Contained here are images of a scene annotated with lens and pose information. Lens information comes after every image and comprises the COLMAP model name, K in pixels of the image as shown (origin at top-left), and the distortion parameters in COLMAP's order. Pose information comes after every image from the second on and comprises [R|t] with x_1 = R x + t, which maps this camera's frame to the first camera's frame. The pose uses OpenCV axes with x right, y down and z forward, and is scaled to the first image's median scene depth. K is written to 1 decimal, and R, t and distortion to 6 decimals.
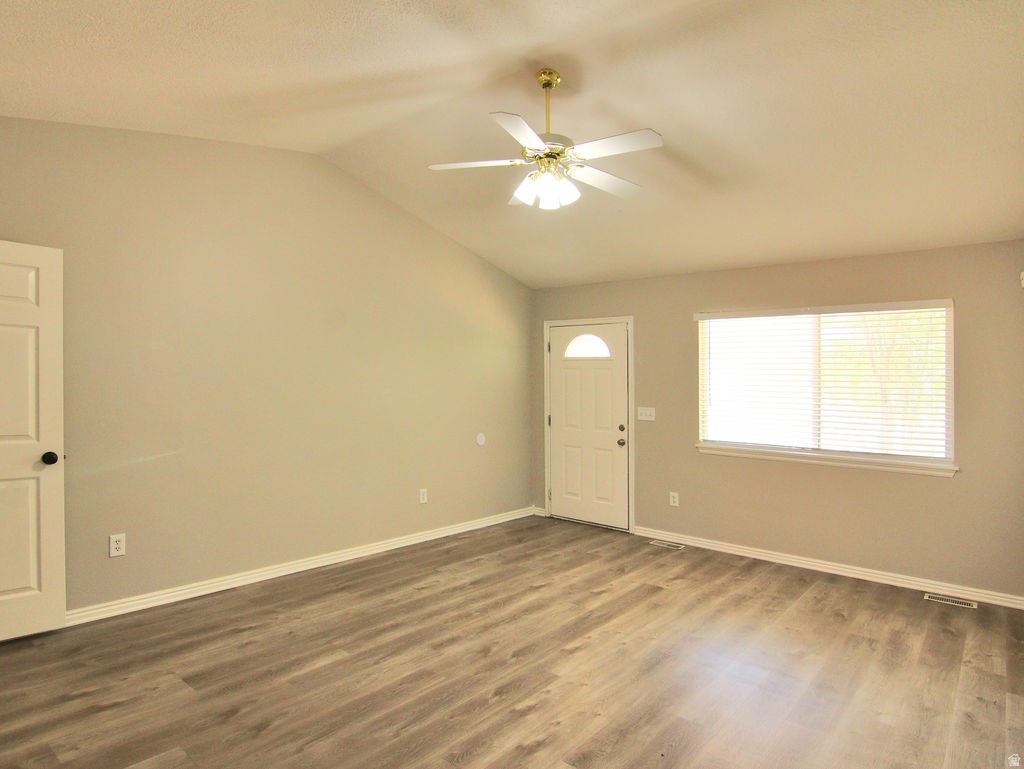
lens RADIAL K [[588.6, 0, 512.0], [0, 588.6, 384.5], [0, 0, 1]] dist [-0.002176, -0.002573]
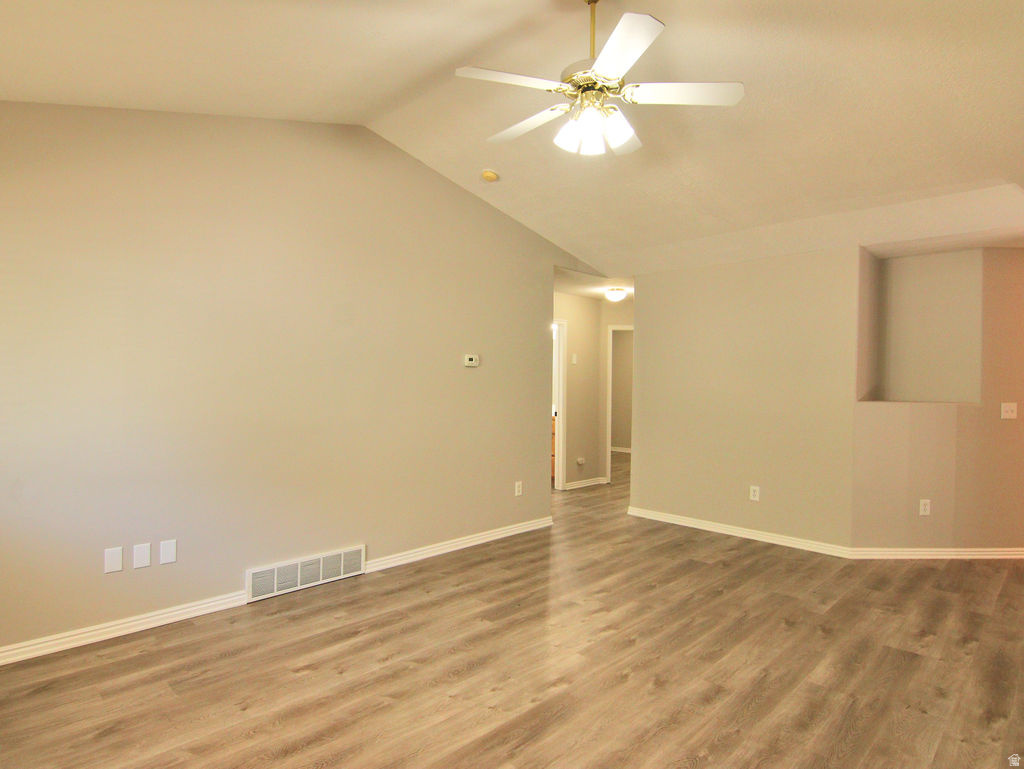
lens RADIAL K [[588.6, 0, 512.0], [0, 588.6, 384.5], [0, 0, 1]] dist [-0.002176, -0.002573]
pose [[-0.995641, -0.039273, 0.084591, 0.123291], [-0.039108, 0.999228, 0.003609, 0.012849], [-0.084668, 0.000285, -0.996409, 1.976048]]
